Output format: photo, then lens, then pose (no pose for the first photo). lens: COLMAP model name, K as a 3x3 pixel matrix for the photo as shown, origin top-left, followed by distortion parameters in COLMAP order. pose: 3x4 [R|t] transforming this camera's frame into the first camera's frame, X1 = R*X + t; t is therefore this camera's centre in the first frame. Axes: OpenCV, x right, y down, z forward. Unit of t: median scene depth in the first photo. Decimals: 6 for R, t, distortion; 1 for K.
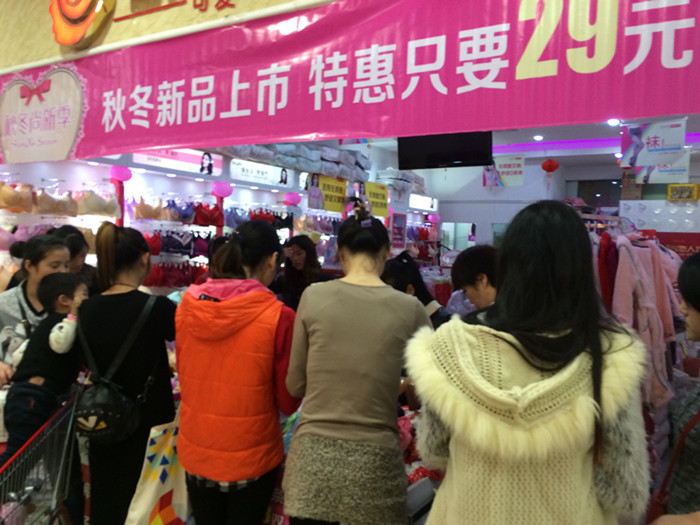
lens RADIAL K [[604.3, 0, 346.0], [0, 604.3, 264.9], [0, 0, 1]] dist [0.077236, -0.088640]
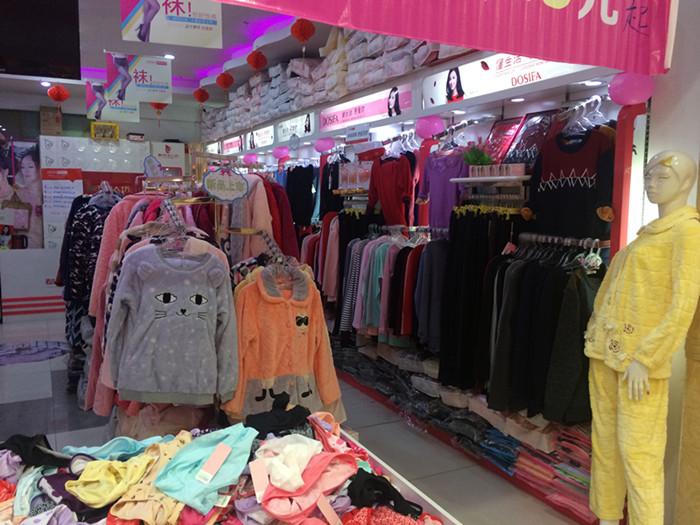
lens RADIAL K [[604.3, 0, 351.4], [0, 604.3, 263.0], [0, 0, 1]] dist [0.077236, -0.088640]
pose [[0.508537, -0.119112, 0.852762, -0.196120], [0.036888, 0.992490, 0.116631, -0.011325], [-0.860250, -0.027855, 0.509111, 0.232163]]
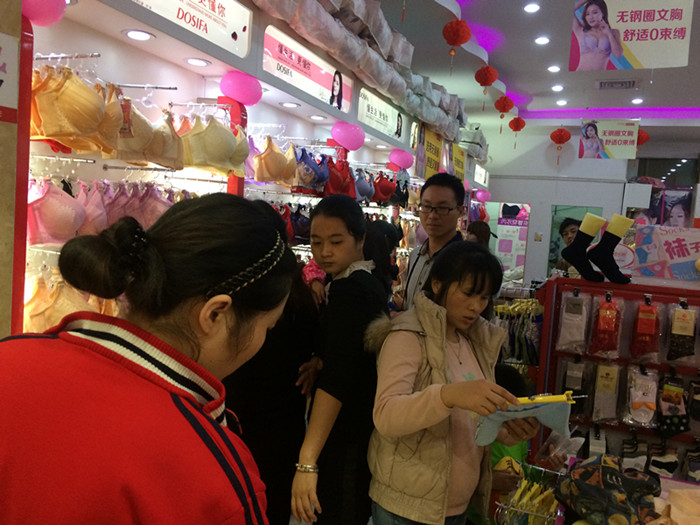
lens RADIAL K [[604.3, 0, 342.8], [0, 604.3, 259.9], [0, 0, 1]] dist [0.077236, -0.088640]
pose [[0.983971, 0.020923, 0.177098, -0.323545], [-0.026841, 0.999156, 0.031085, -0.021063], [-0.176298, -0.035340, 0.983702, 0.413698]]
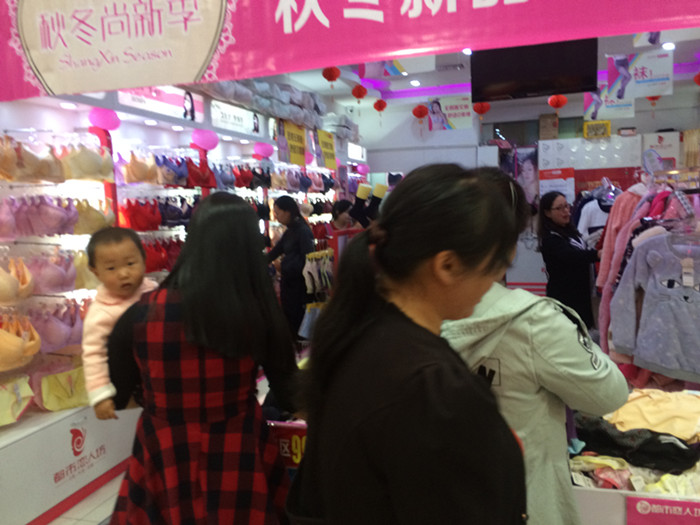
lens RADIAL K [[604.3, 0, 350.5], [0, 604.3, 265.2], [0, 0, 1]] dist [0.077236, -0.088640]
pose [[0.953933, -0.100630, 0.282639, -0.272213], [0.080678, 0.993411, 0.081394, -0.012597], [-0.288967, -0.054841, 0.955767, 0.186919]]
